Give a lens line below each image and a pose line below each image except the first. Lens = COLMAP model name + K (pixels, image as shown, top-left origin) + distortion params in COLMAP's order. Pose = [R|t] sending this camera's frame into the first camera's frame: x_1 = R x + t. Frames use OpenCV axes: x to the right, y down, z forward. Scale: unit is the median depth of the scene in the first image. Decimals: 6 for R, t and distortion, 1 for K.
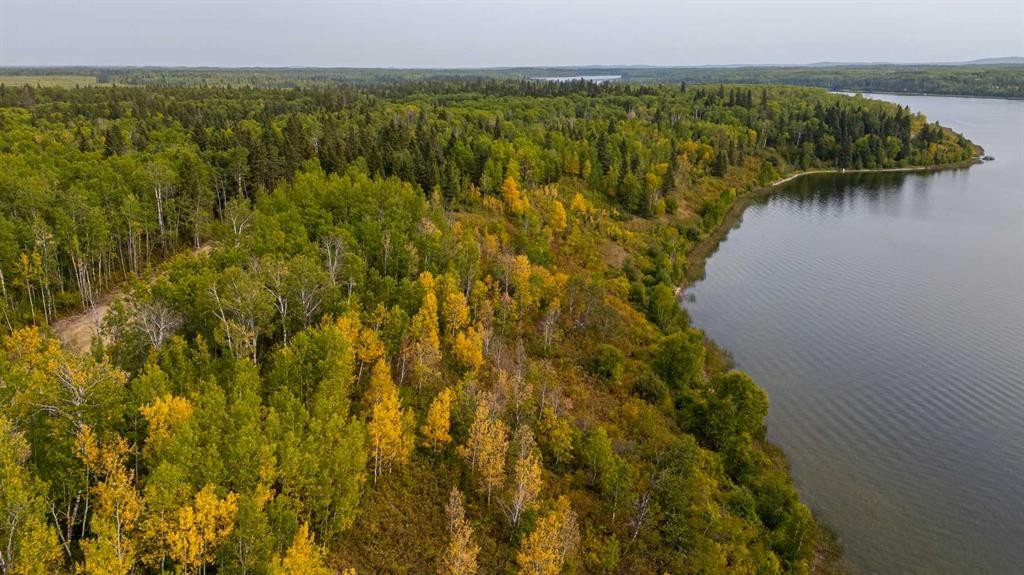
lens RADIAL K [[744.4, 0, 513.5], [0, 744.4, 289.4], [0, 0, 1]] dist [0.075478, -0.072537]
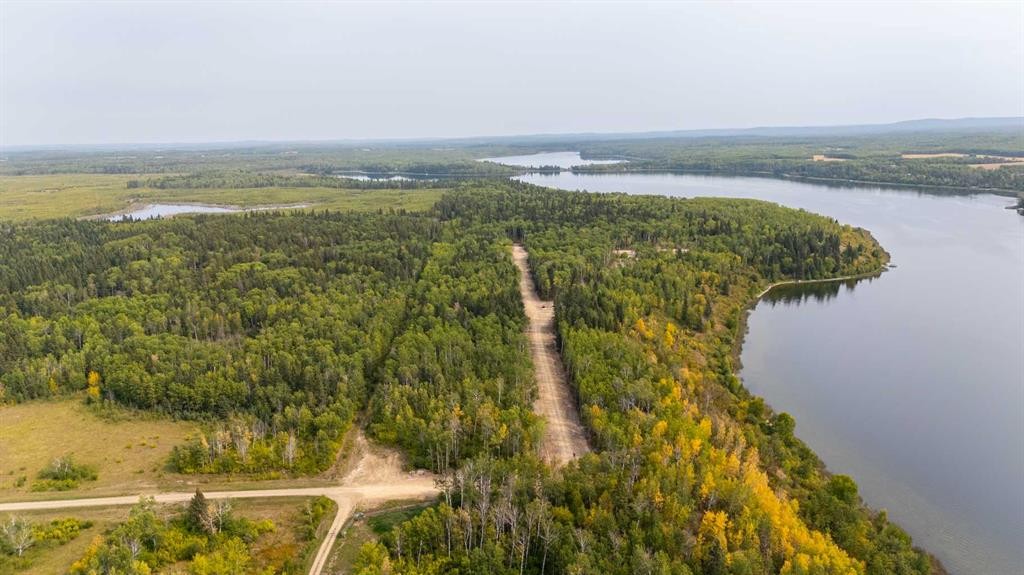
lens RADIAL K [[744.4, 0, 513.5], [0, 744.4, 289.4], [0, 0, 1]] dist [0.075478, -0.072537]
pose [[0.997470, -0.035436, 0.061629, -0.227718], [0.040423, 0.995840, -0.081661, -0.041284], [-0.058479, 0.083946, 0.994753, -0.464848]]
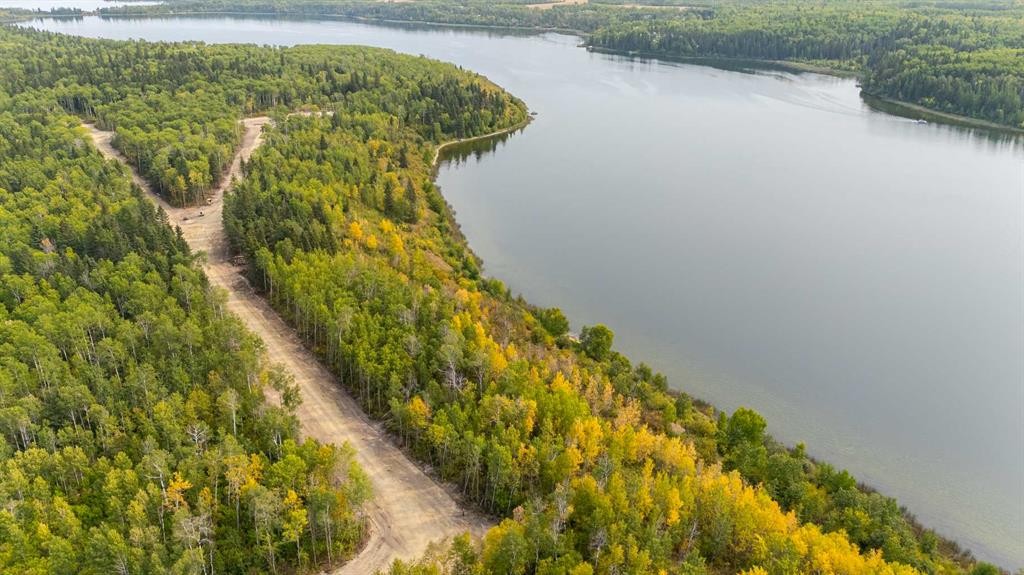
lens RADIAL K [[744.4, 0, 513.5], [0, 744.4, 289.4], [0, 0, 1]] dist [0.075478, -0.072537]
pose [[0.804237, -0.242707, 0.542490, -0.281934], [0.178317, 0.969298, 0.169304, -0.107287], [-0.566926, -0.039425, 0.822825, -0.170877]]
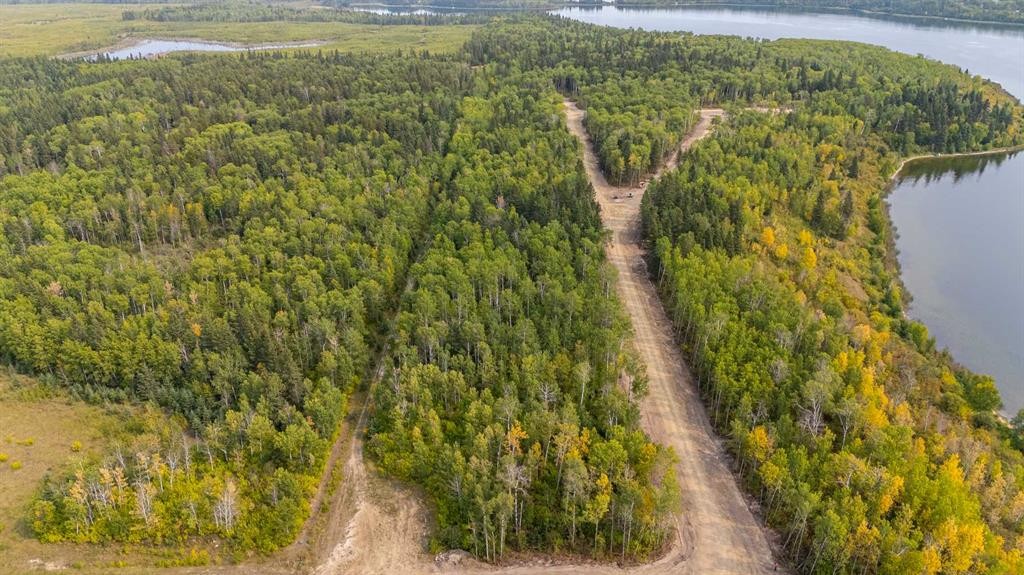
lens RADIAL K [[744.4, 0, 513.5], [0, 744.4, 289.4], [0, 0, 1]] dist [0.075478, -0.072537]
pose [[0.999450, -0.026305, 0.020194, -0.247654], [0.023686, 0.992436, 0.120460, -0.107593], [-0.023210, -0.119916, 0.992513, -0.171301]]
